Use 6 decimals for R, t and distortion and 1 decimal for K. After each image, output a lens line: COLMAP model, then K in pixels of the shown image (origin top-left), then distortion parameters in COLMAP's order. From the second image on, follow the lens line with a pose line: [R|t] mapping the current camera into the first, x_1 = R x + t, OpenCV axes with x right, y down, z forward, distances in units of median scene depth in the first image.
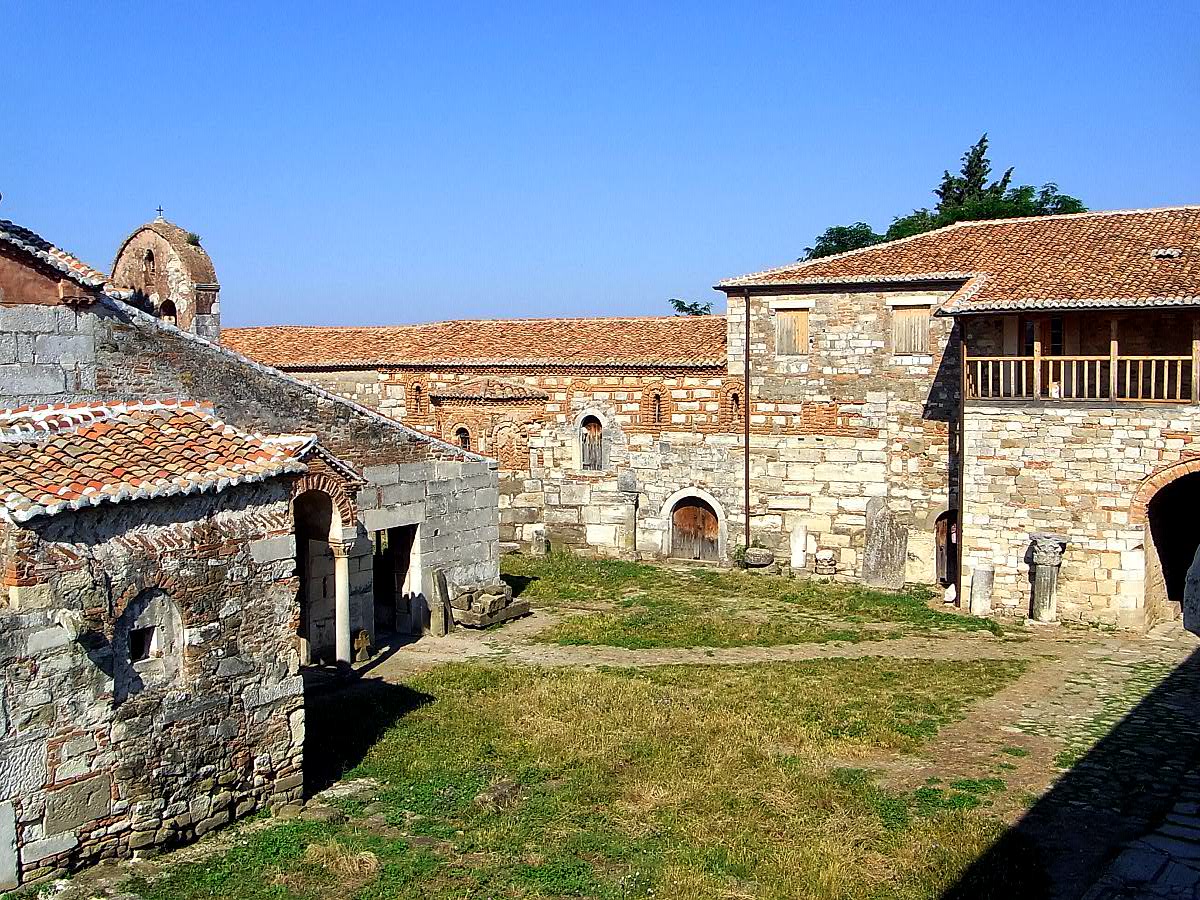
lens RADIAL K [[1207.6, 0, 596.1], [0, 1207.6, 449.7], [0, 0, 1]] dist [-0.039373, 0.000000]
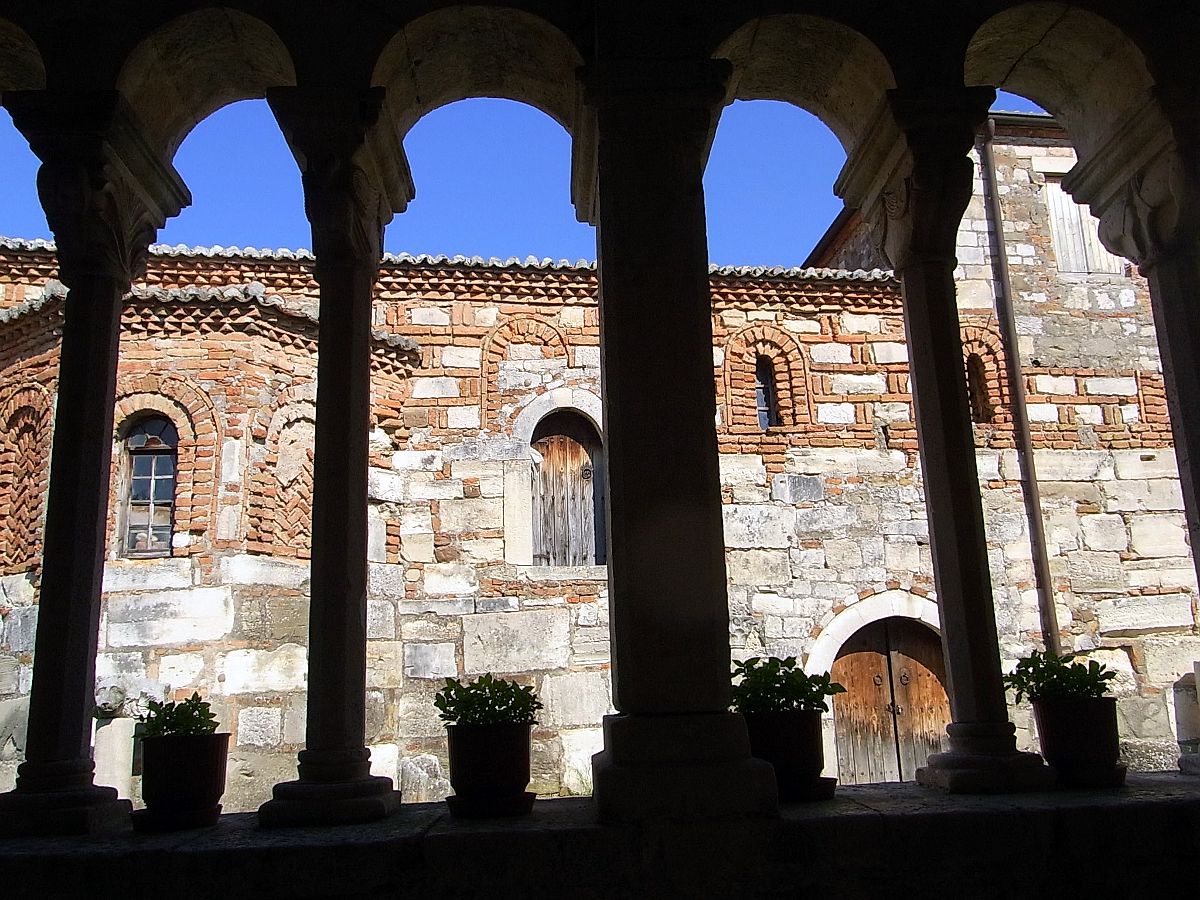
lens RADIAL K [[1027.6, 0, 595.6], [0, 1027.6, 438.3], [0, 0, 1]] dist [-0.050263, 0.011064]
pose [[0.781653, 0.133599, 0.609238, -0.186613], [0.068331, 0.952568, -0.296556, 0.072264], [-0.619960, 0.273433, 0.735448, 0.809440]]
